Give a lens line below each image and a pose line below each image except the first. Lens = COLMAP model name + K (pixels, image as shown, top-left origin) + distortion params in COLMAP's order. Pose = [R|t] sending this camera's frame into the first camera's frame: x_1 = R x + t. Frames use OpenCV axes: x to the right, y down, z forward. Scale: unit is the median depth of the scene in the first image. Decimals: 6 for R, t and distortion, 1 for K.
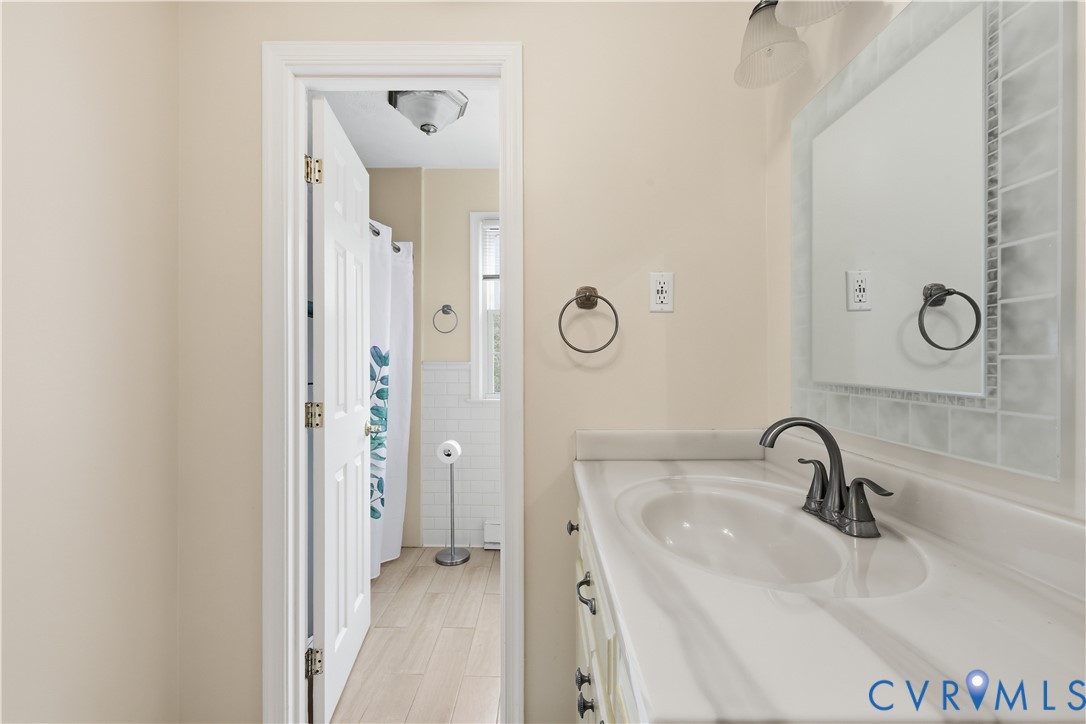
lens RADIAL K [[473.2, 0, 544.3], [0, 473.2, 358.1], [0, 0, 1]] dist [0.001381, 0.000708]
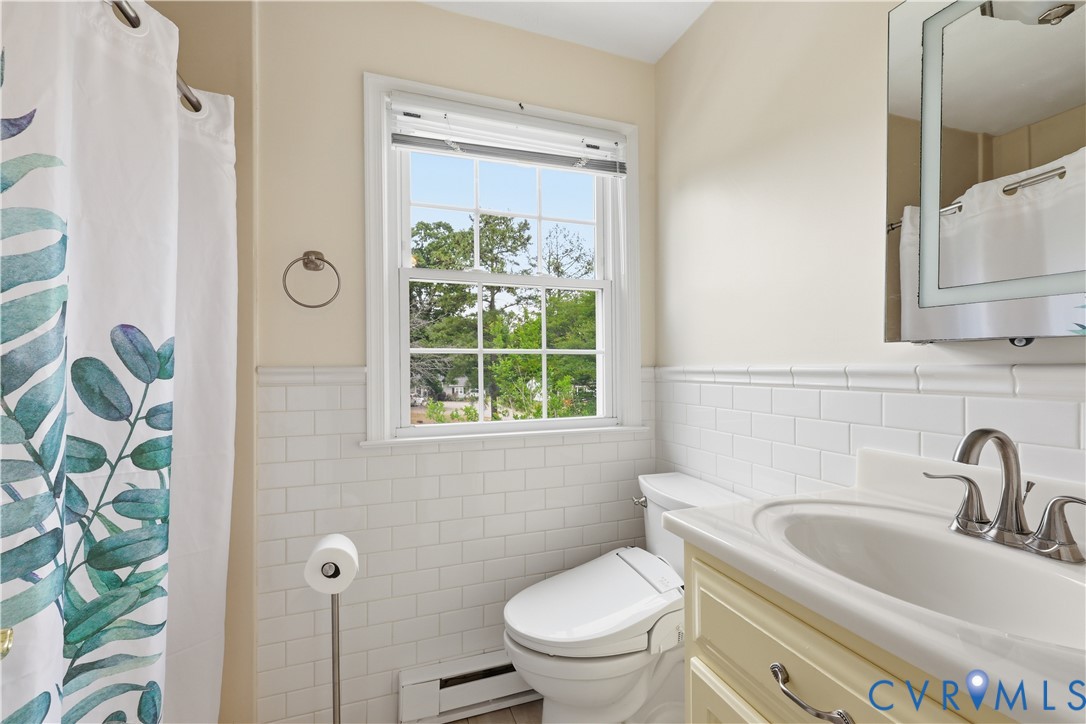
lens RADIAL K [[473.2, 0, 541.1], [0, 473.2, 365.1], [0, 0, 1]] dist [0.001381, 0.000708]
pose [[0.936804, -0.005830, 0.349807, -0.170959], [0.005411, 0.999983, 0.002175, 0.005839], [-0.349814, -0.000144, 0.936819, 0.499696]]
